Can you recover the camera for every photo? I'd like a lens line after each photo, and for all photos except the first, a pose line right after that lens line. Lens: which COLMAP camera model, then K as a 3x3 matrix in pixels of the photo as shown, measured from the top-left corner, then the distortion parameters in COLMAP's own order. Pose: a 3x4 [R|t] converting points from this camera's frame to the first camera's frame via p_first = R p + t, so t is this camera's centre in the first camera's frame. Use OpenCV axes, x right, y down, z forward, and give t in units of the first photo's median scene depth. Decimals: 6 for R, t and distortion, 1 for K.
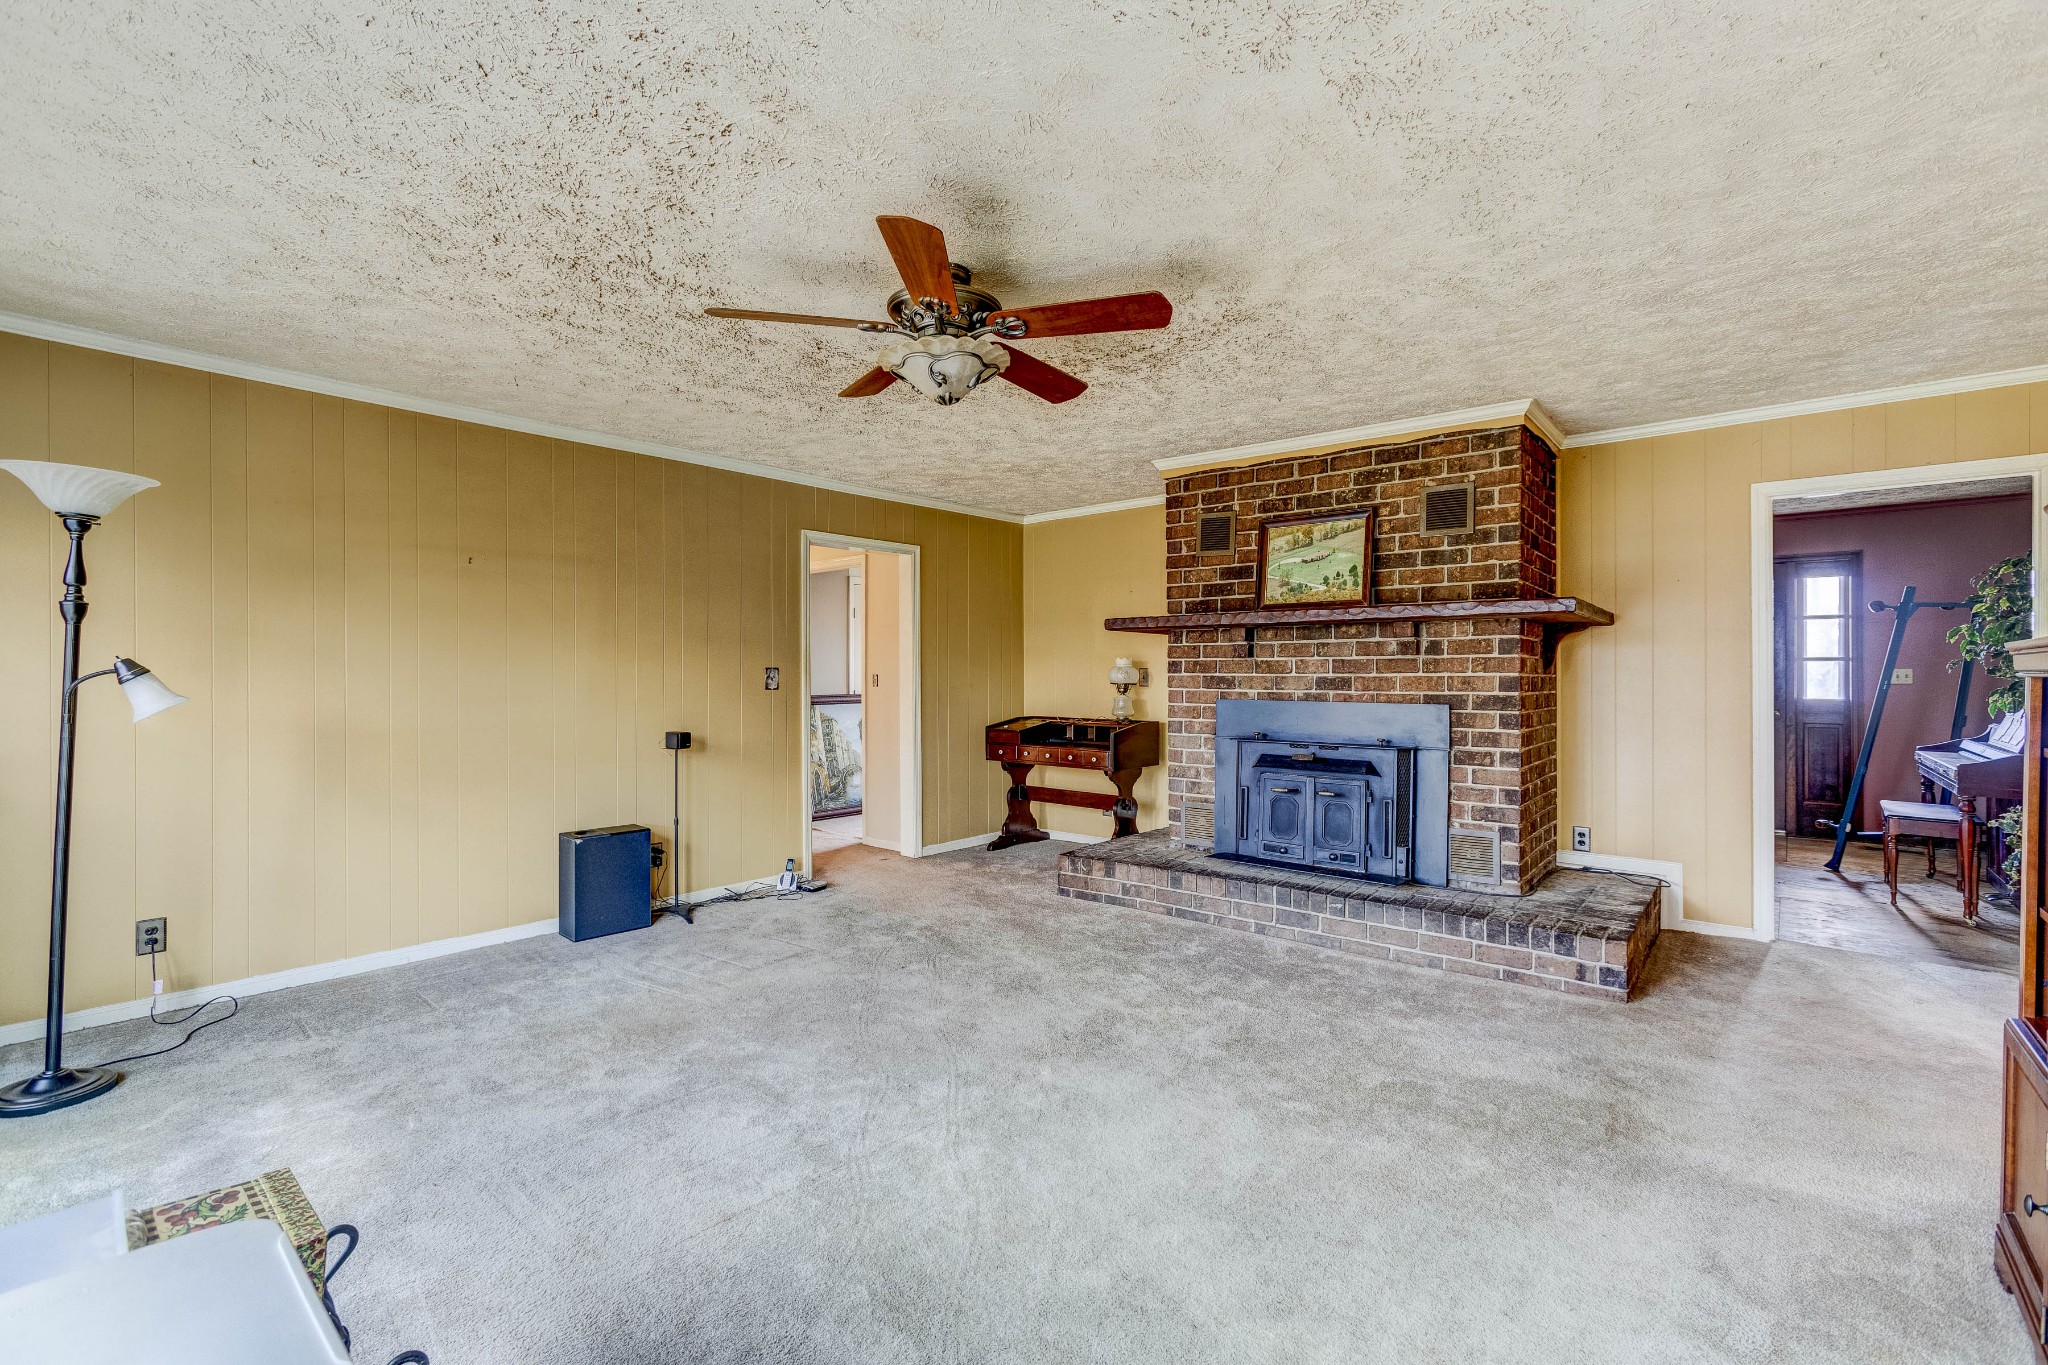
lens RADIAL K [[912.6, 0, 1025.5], [0, 912.6, 676.8], [0, 0, 1]] dist [-0.009042, 0.002277]
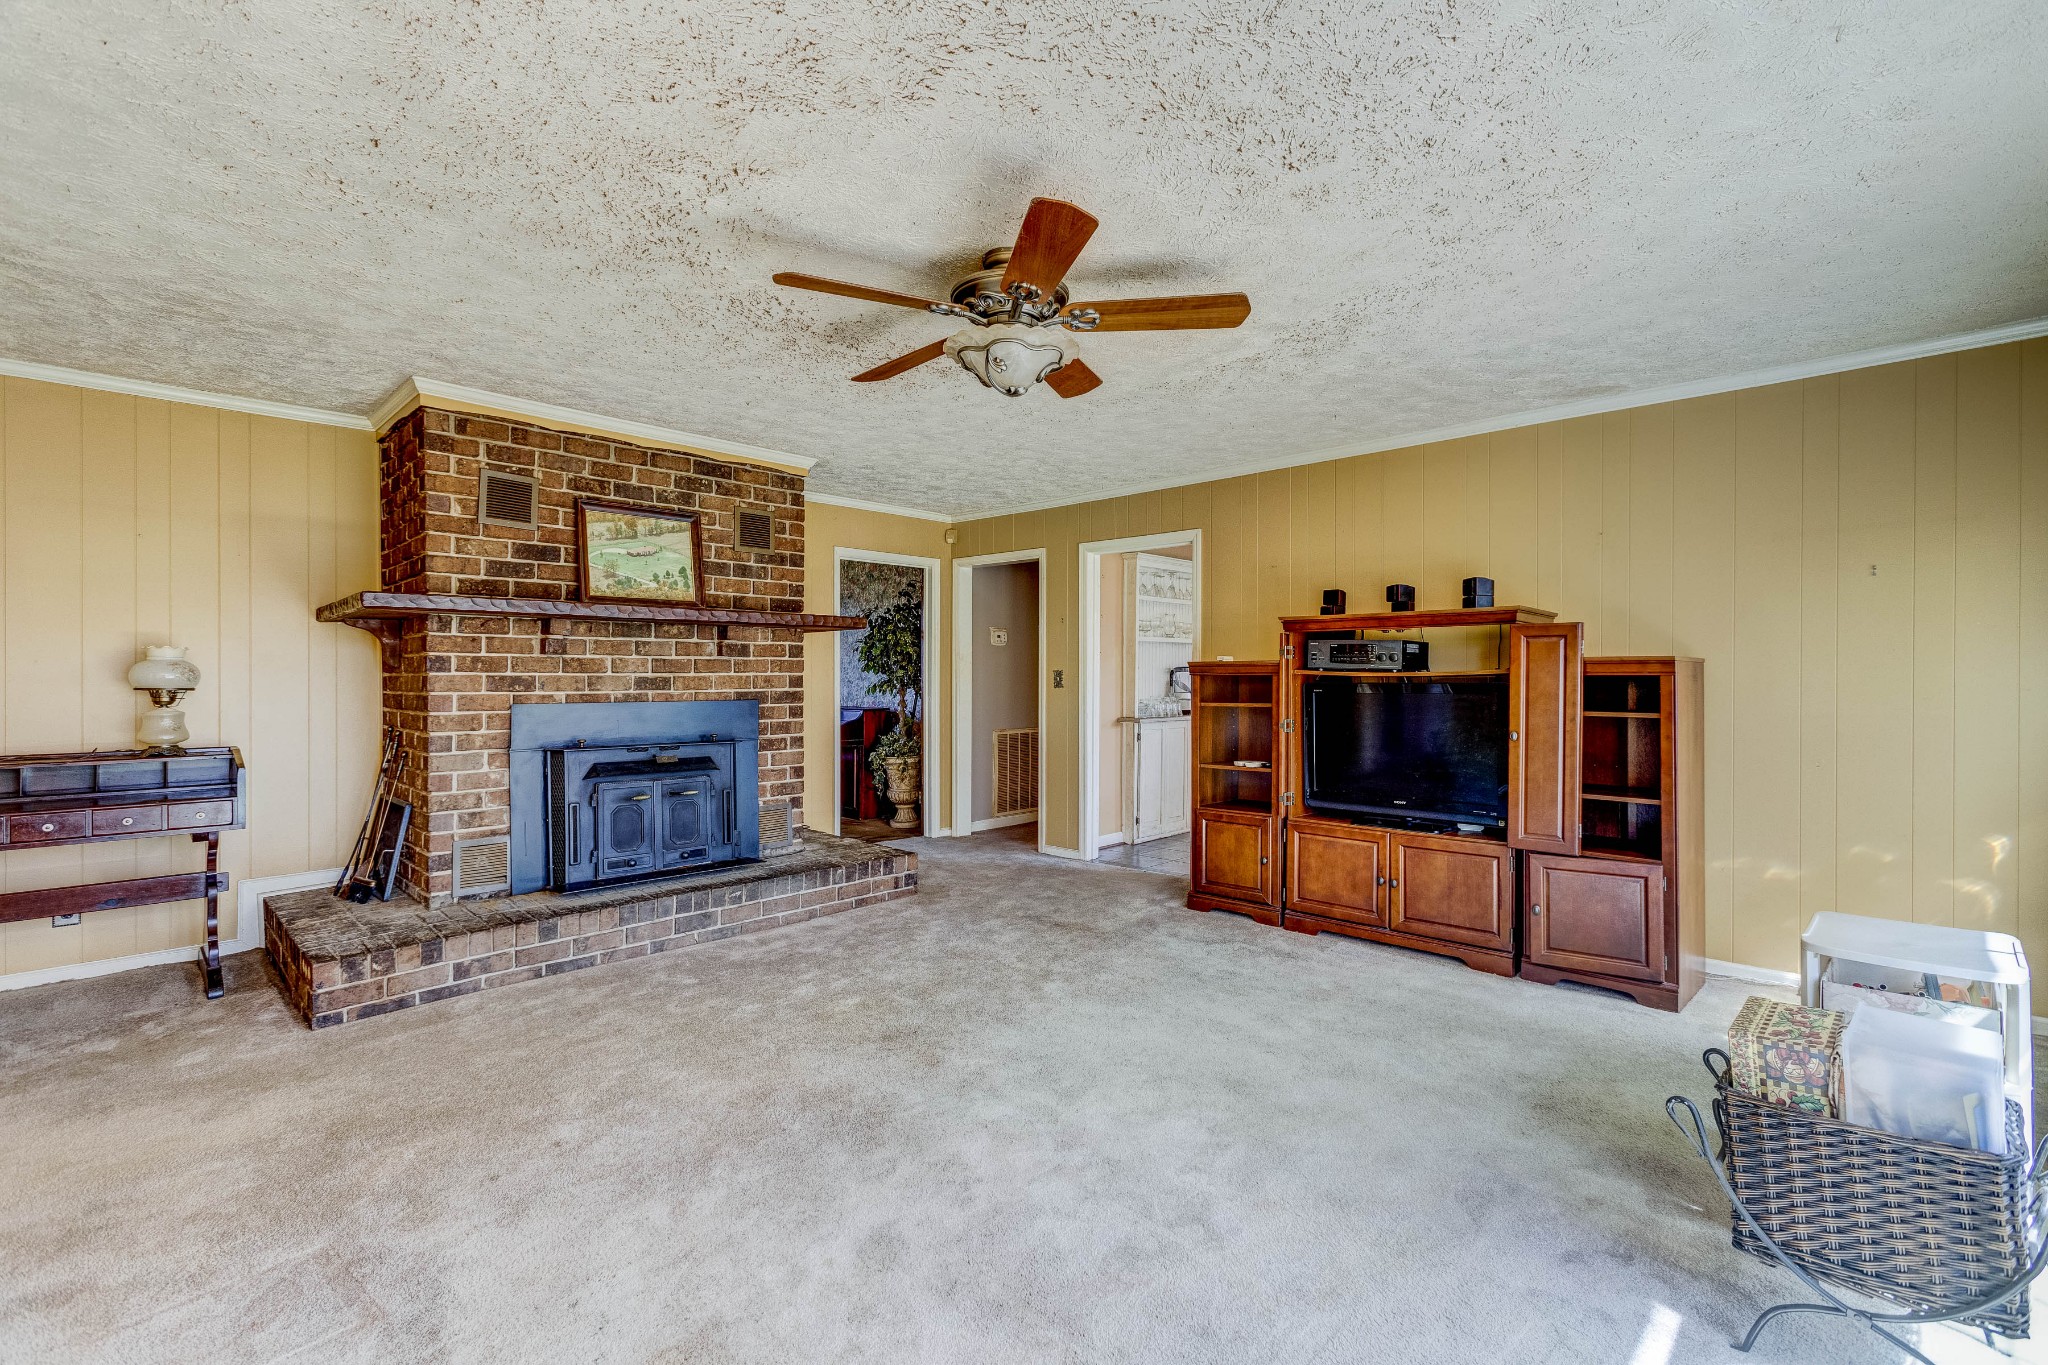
lens RADIAL K [[912.6, 0, 1023.6], [0, 912.6, 678.4], [0, 0, 1]] dist [-0.009042, 0.002277]
pose [[0.071659, -0.002617, 0.997426, -0.610805], [0.004505, 0.999987, 0.002300, 0.001609], [-0.997419, 0.004328, 0.071669, 0.531808]]
